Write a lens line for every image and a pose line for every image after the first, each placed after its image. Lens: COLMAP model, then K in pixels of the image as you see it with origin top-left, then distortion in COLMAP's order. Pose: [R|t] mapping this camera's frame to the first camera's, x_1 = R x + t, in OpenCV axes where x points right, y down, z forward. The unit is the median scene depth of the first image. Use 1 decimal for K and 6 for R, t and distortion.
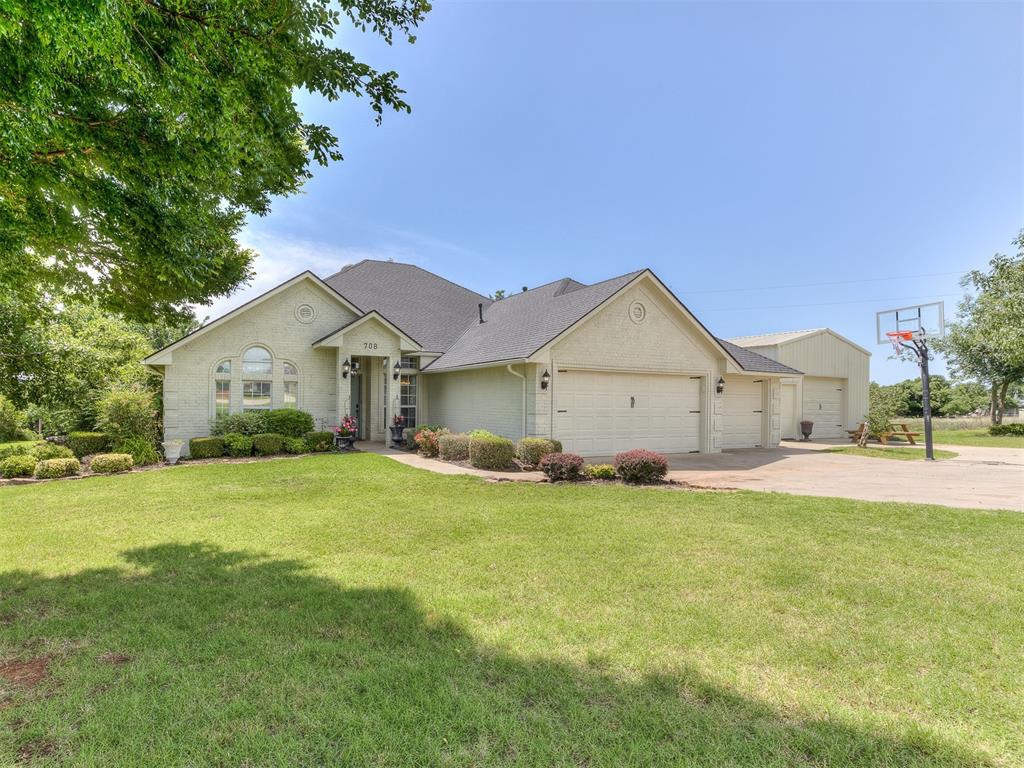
lens RADIAL K [[422.9, 0, 560.6], [0, 422.9, 406.1], [0, 0, 1]] dist [-0.000571, -0.000007]
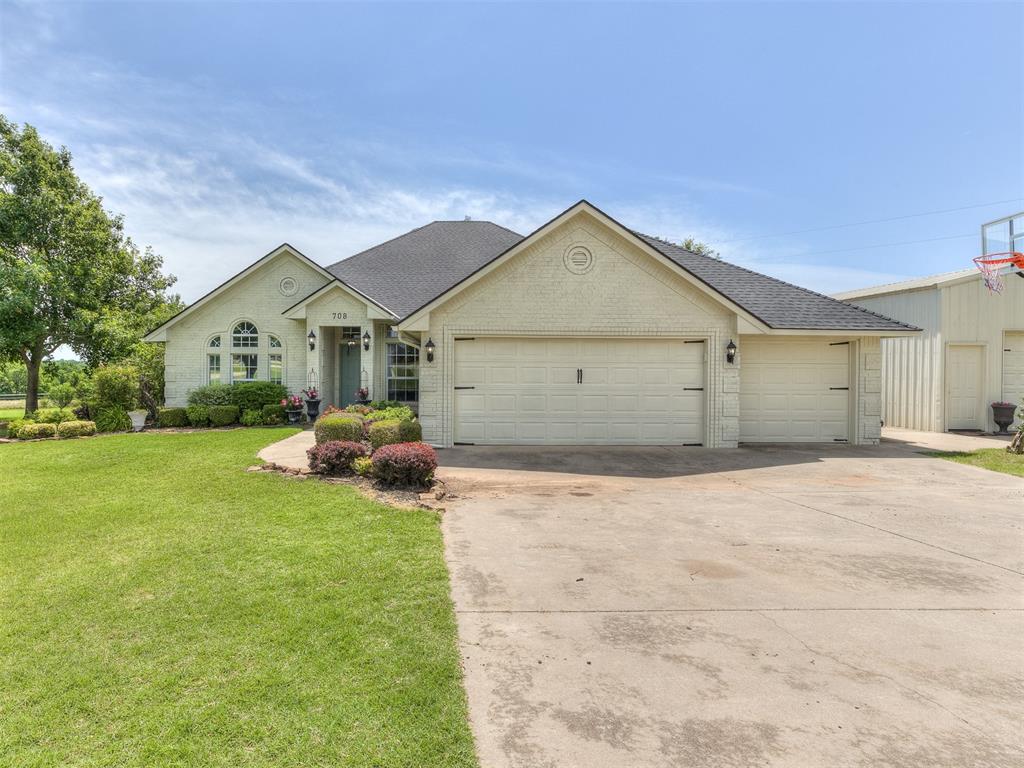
lens RADIAL K [[492.9, 0, 513.0], [0, 492.9, 378.5], [0, 0, 1]] dist [0.002001, 0.000091]
pose [[0.929914, 0.004615, -0.367747, 0.342416], [-0.001794, 0.999966, 0.008012, -0.010654], [0.367772, -0.006791, 0.929891, 0.109137]]
